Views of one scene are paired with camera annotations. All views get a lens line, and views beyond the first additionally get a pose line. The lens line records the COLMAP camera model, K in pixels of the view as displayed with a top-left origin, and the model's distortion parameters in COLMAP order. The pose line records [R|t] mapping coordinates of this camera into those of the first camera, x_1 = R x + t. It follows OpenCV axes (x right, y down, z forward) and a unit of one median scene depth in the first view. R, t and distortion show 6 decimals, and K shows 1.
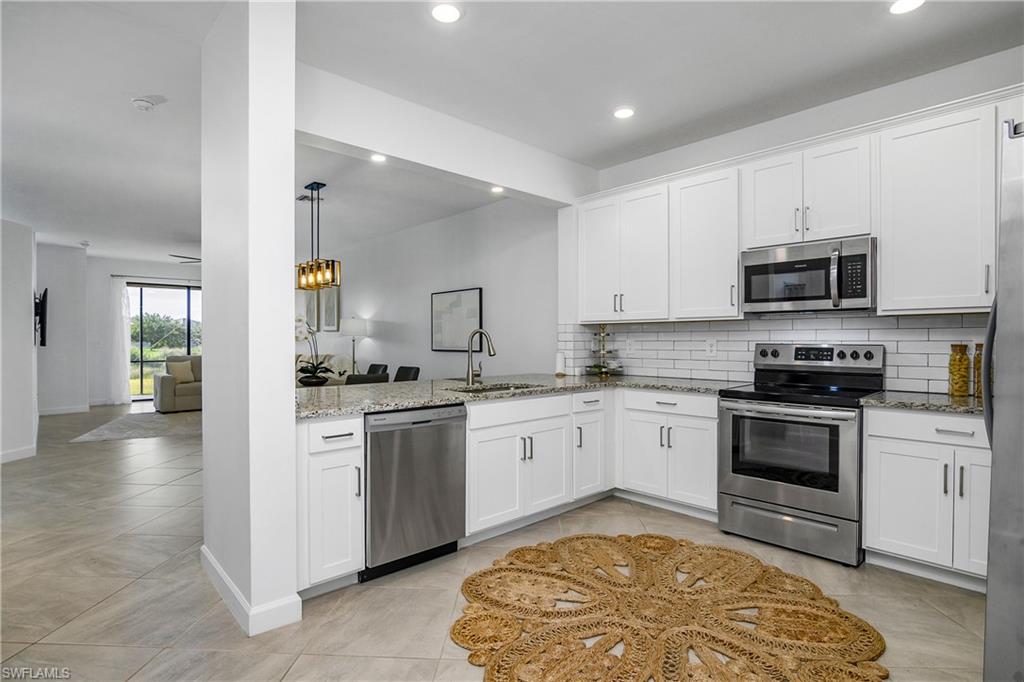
lens RADIAL K [[510.9, 0, 512.0], [0, 510.9, 341.0], [0, 0, 1]] dist [-0.023921, 0.000700]
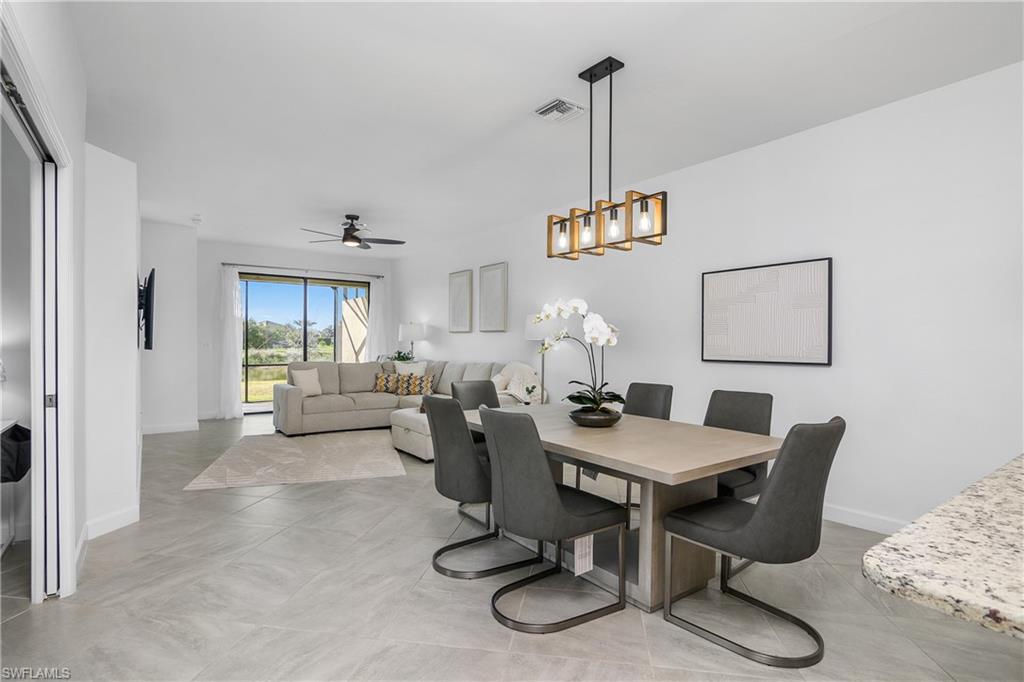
lens RADIAL K [[511.6, 0, 512.0], [0, 511.6, 345.9], [0, 0, 1]] dist [-0.023106, -0.000053]
pose [[0.992294, 0.007791, -0.123664, -0.319042], [-0.007430, 0.999967, 0.003383, -0.001527], [0.123687, -0.002438, 0.992318, 0.333452]]
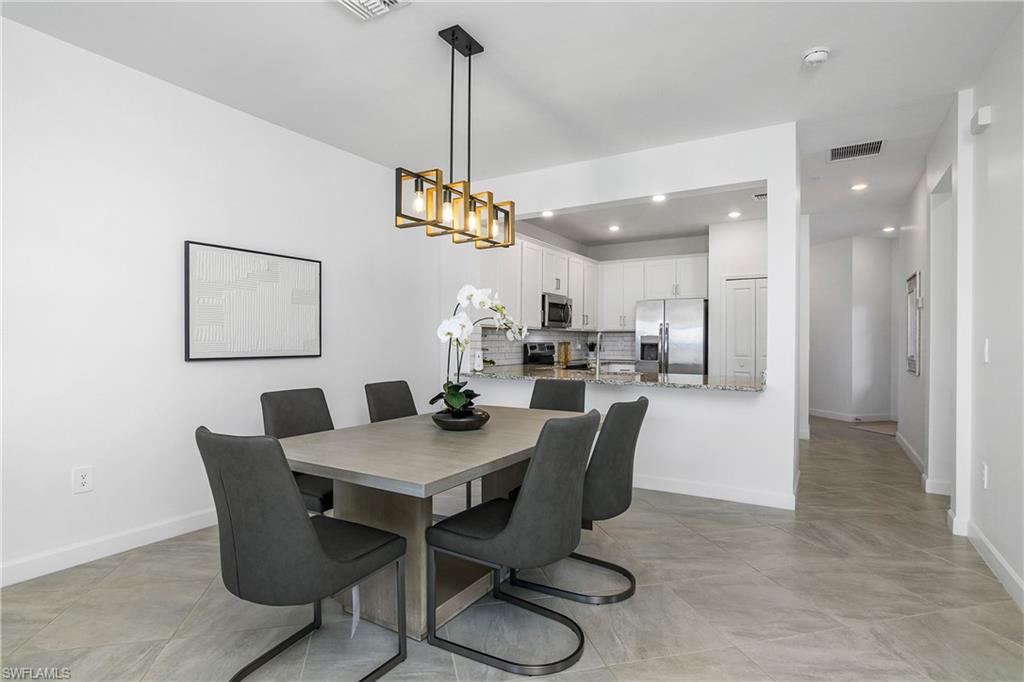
lens RADIAL K [[510.9, 0, 512.0], [0, 510.9, 341.0], [0, 0, 1]] dist [-0.023921, 0.000700]
pose [[-0.264066, -0.000218, 0.964505, -0.694606], [0.001434, 0.999999, 0.000618, -0.000783], [-0.964504, 0.001546, -0.264065, 0.842568]]
